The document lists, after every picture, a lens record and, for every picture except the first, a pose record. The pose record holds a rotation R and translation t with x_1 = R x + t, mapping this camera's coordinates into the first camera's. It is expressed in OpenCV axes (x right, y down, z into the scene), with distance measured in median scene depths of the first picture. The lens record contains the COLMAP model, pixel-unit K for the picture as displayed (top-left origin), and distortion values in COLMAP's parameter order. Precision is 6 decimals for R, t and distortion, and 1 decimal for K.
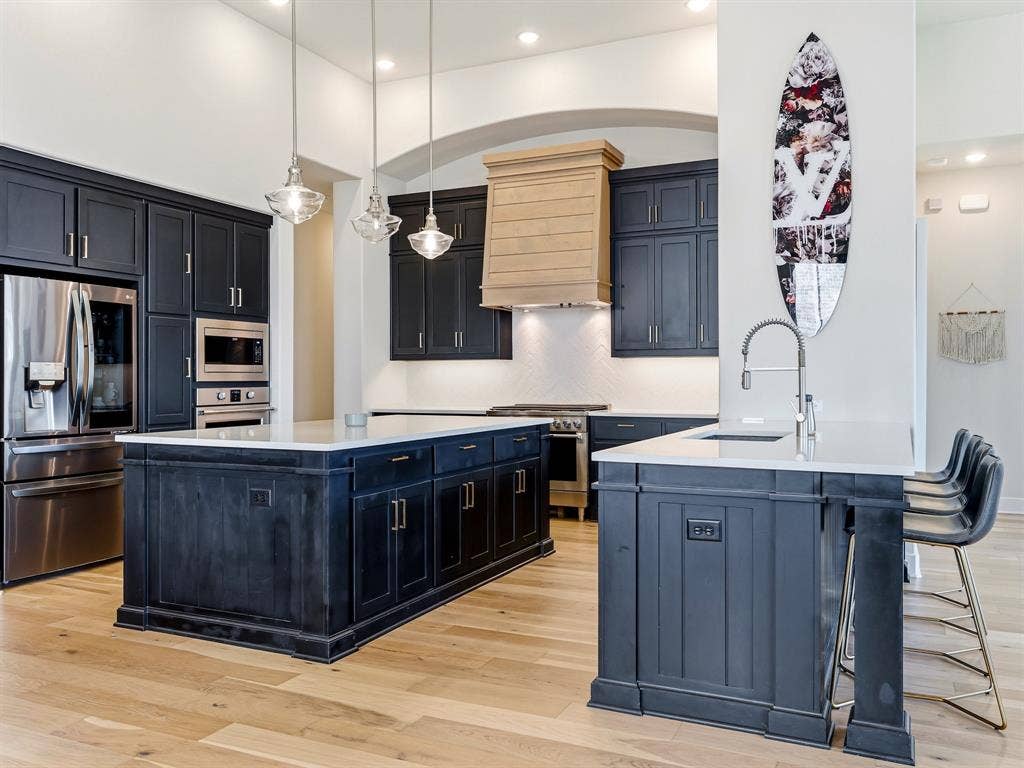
lens RADIAL K [[829.5, 0, 511.2], [0, 829.5, 381.8], [0, 0, 1]] dist [0.010550, 0.002135]
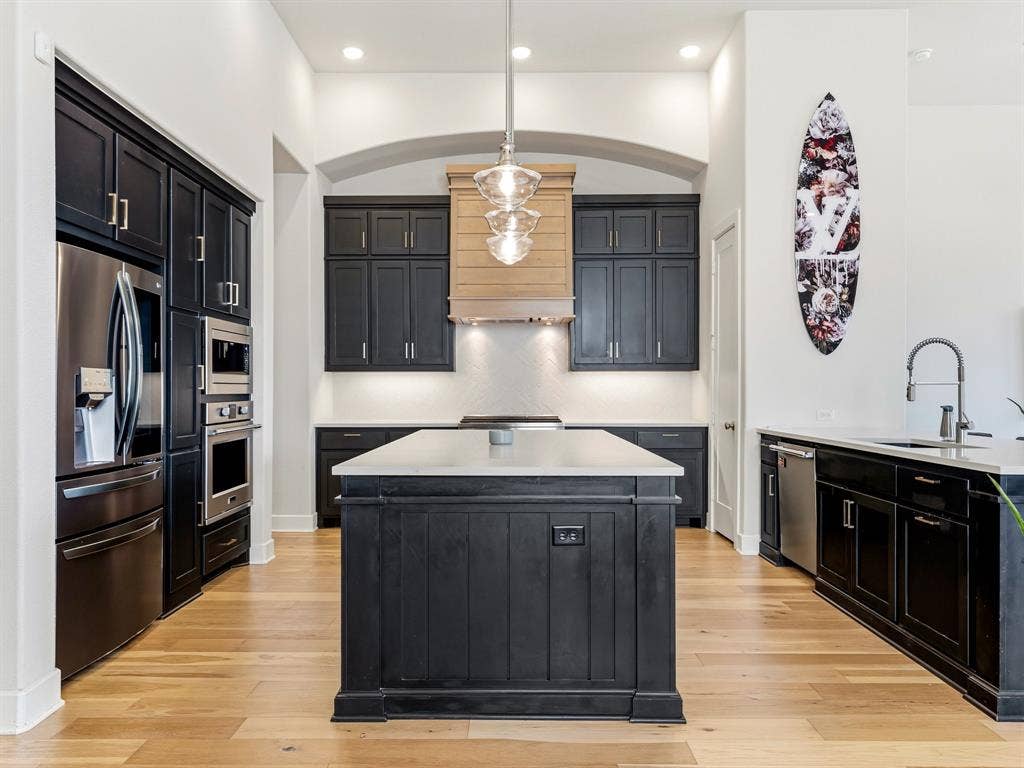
lens RADIAL K [[730.4, 0, 513.7], [0, 730.4, 394.5], [0, 0, 1]] dist [0.006967, 0.010843]
pose [[0.908945, -0.001706, 0.416912, -0.456045], [0.001074, 0.999998, 0.001750, -0.001654], [-0.416914, -0.001143, 0.908945, 0.251607]]
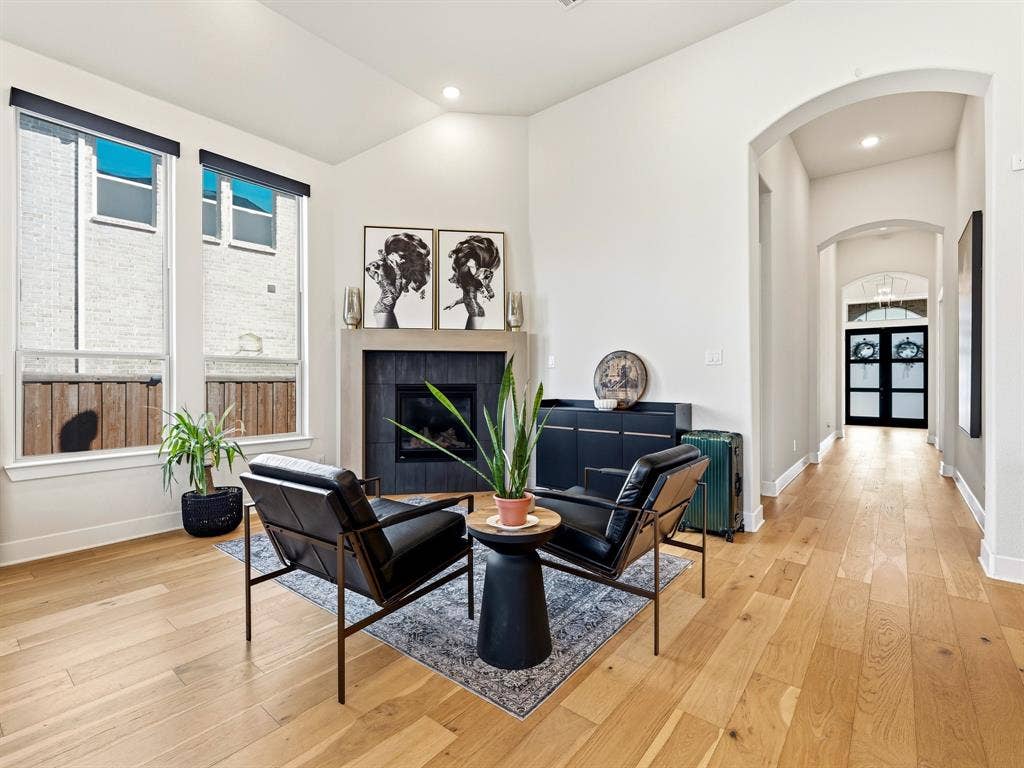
lens RADIAL K [[479.9, 0, 517.0], [0, 479.9, 377.2], [0, 0, 1]] dist [0.008610, -0.000562]
pose [[-0.245721, -0.000315, -0.969341, 0.110813], [-0.002794, 0.999996, 0.000383, -0.001767], [0.969337, 0.002802, -0.245721, 0.452755]]
